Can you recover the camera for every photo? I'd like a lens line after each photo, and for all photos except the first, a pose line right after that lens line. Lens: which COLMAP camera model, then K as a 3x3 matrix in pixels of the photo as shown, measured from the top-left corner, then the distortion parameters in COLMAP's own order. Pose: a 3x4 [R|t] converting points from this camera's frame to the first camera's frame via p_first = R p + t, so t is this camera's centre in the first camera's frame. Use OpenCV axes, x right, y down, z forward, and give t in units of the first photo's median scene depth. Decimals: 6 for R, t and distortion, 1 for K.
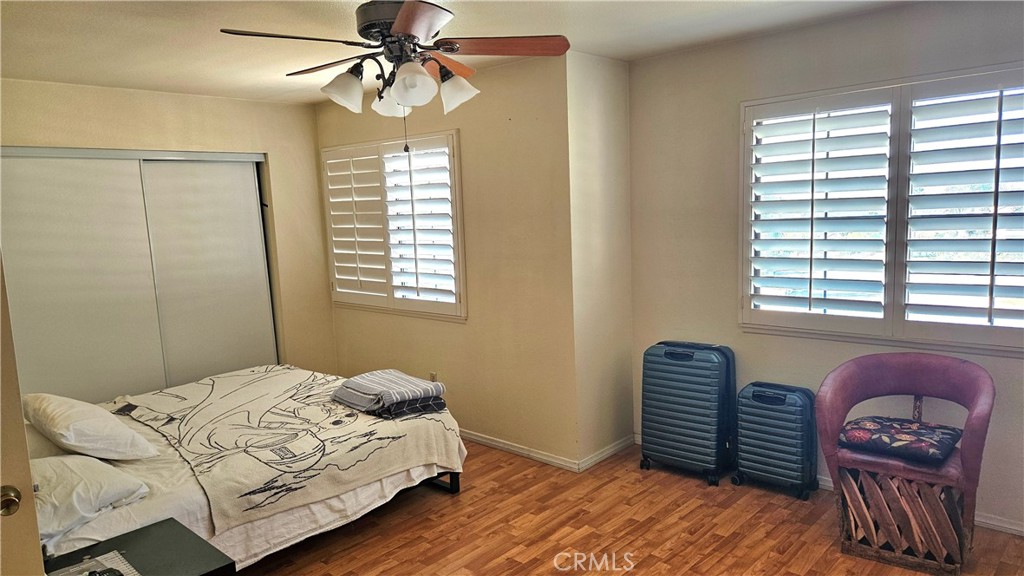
lens RADIAL K [[688.2, 0, 506.7], [0, 688.2, 281.7], [0, 0, 1]] dist [0.003221, 0.000310]
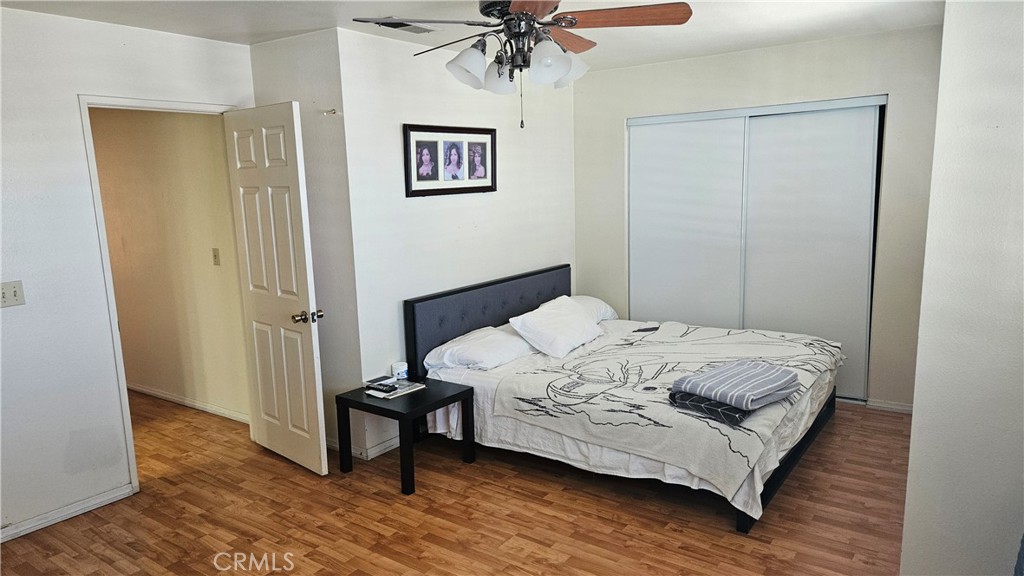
lens RADIAL K [[688.2, 0, 508.0], [0, 688.2, 295.9], [0, 0, 1]] dist [0.003221, 0.000310]
pose [[0.068684, 0.200036, -0.977378, 0.745824], [-0.074706, 0.977972, 0.194907, -0.116322], [0.994837, 0.059629, 0.082115, 0.752929]]
